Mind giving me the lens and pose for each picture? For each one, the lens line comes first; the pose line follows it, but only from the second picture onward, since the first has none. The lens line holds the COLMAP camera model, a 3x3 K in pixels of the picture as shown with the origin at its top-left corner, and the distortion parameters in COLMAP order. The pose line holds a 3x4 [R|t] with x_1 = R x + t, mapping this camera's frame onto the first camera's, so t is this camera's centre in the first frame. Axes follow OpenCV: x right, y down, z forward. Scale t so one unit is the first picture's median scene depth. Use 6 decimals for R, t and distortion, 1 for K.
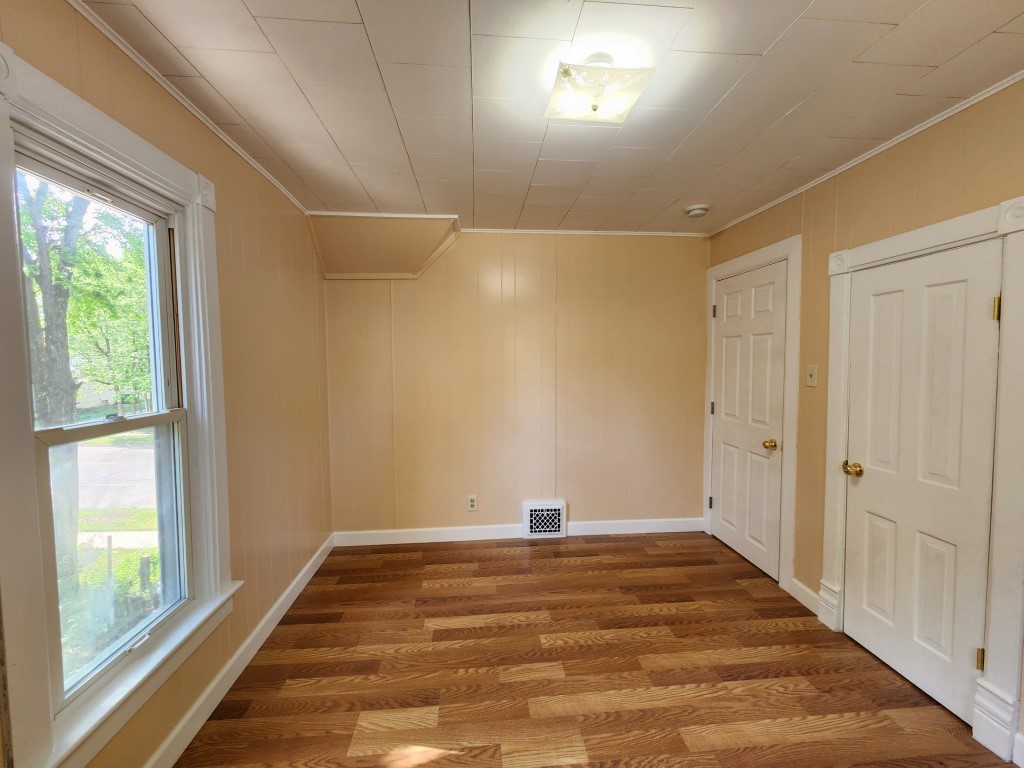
lens RADIAL K [[419.9, 0, 515.5], [0, 419.9, 379.5], [0, 0, 1]] dist [0.002593, -0.002138]
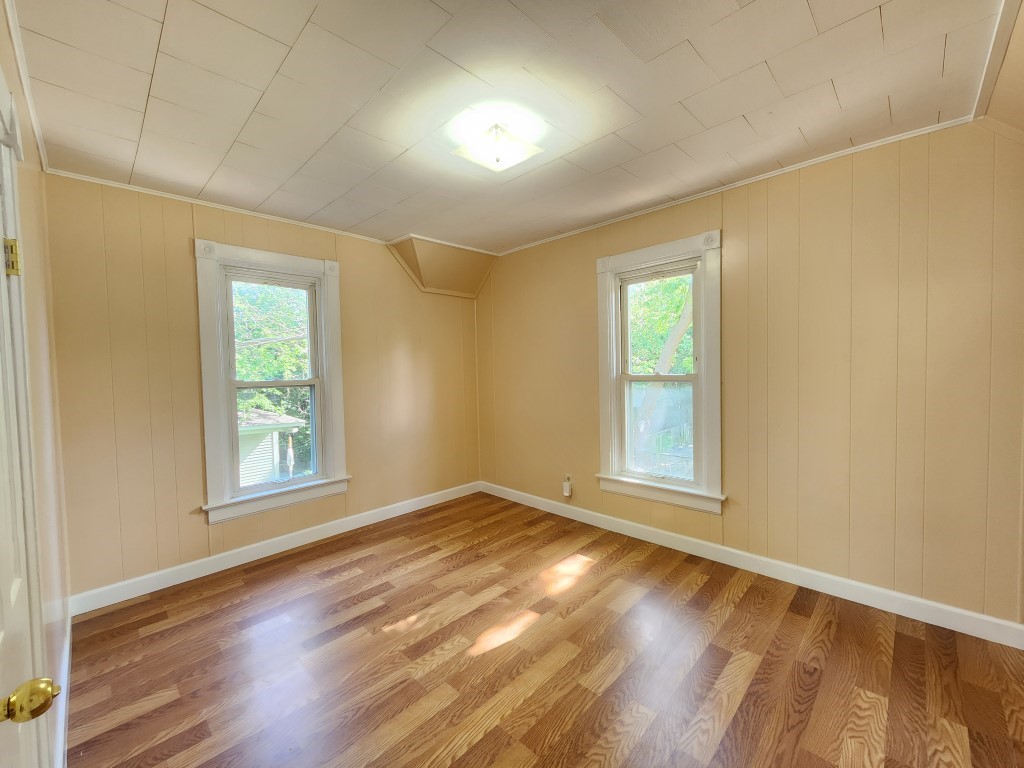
lens RADIAL K [[419.9, 0, 518.8], [0, 419.9, 383.6], [0, 0, 1]] dist [0.002593, -0.002138]
pose [[-0.745366, 0.051097, -0.664695, 0.801939], [0.001624, 0.997194, 0.074836, -0.017843], [0.666654, 0.054701, -0.743357, 1.573705]]
